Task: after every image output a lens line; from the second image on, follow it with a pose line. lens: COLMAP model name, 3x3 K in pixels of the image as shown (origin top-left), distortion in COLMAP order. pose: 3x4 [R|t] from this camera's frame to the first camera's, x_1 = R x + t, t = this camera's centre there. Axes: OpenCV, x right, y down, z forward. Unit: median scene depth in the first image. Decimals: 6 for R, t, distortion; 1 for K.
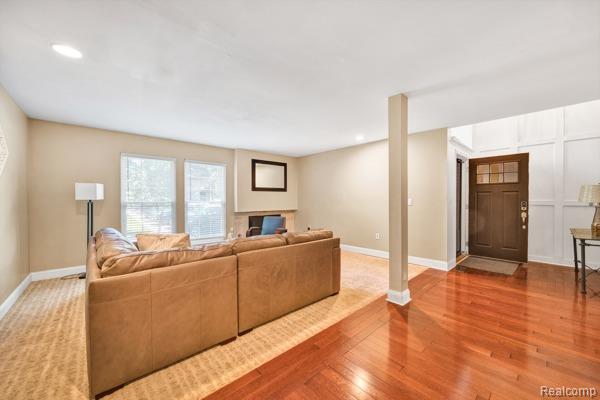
lens RADIAL K [[229.3, 0, 303.8], [0, 229.3, 200.4], [0, 0, 1]] dist [-0.004428, -0.000418]
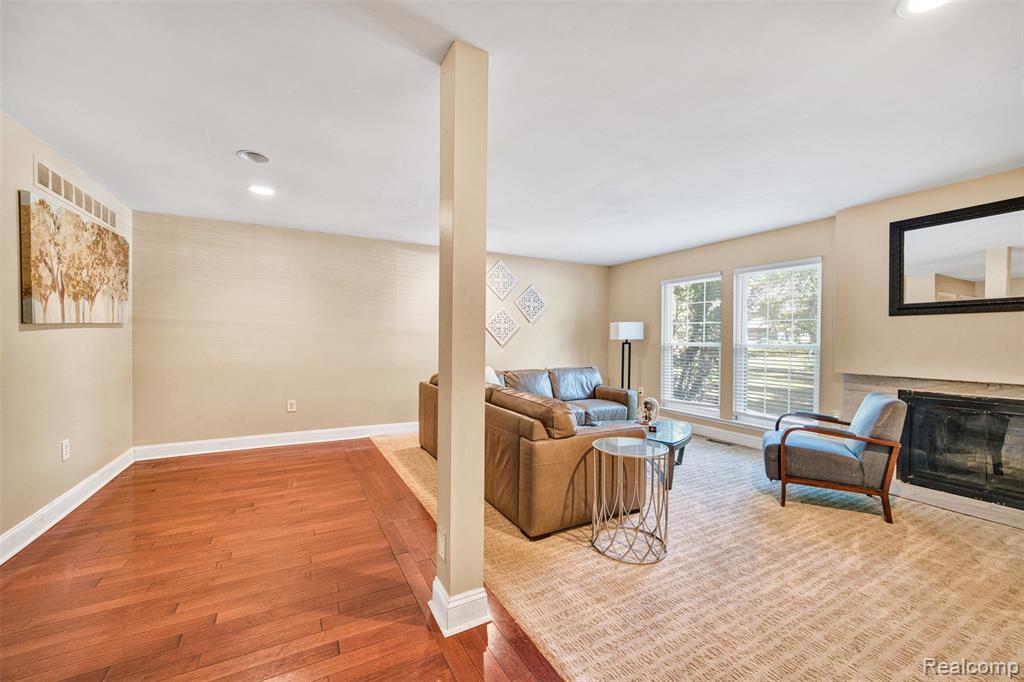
lens RADIAL K [[406.2, 0, 511.9], [0, 406.2, 340.6], [0, 0, 1]] dist [-0.000423, -0.000021]
pose [[-0.236843, 0.005590, -0.971532, 0.615342], [-0.007501, 0.999943, 0.007582, -0.005808], [0.971519, 0.009083, -0.236787, 0.733574]]
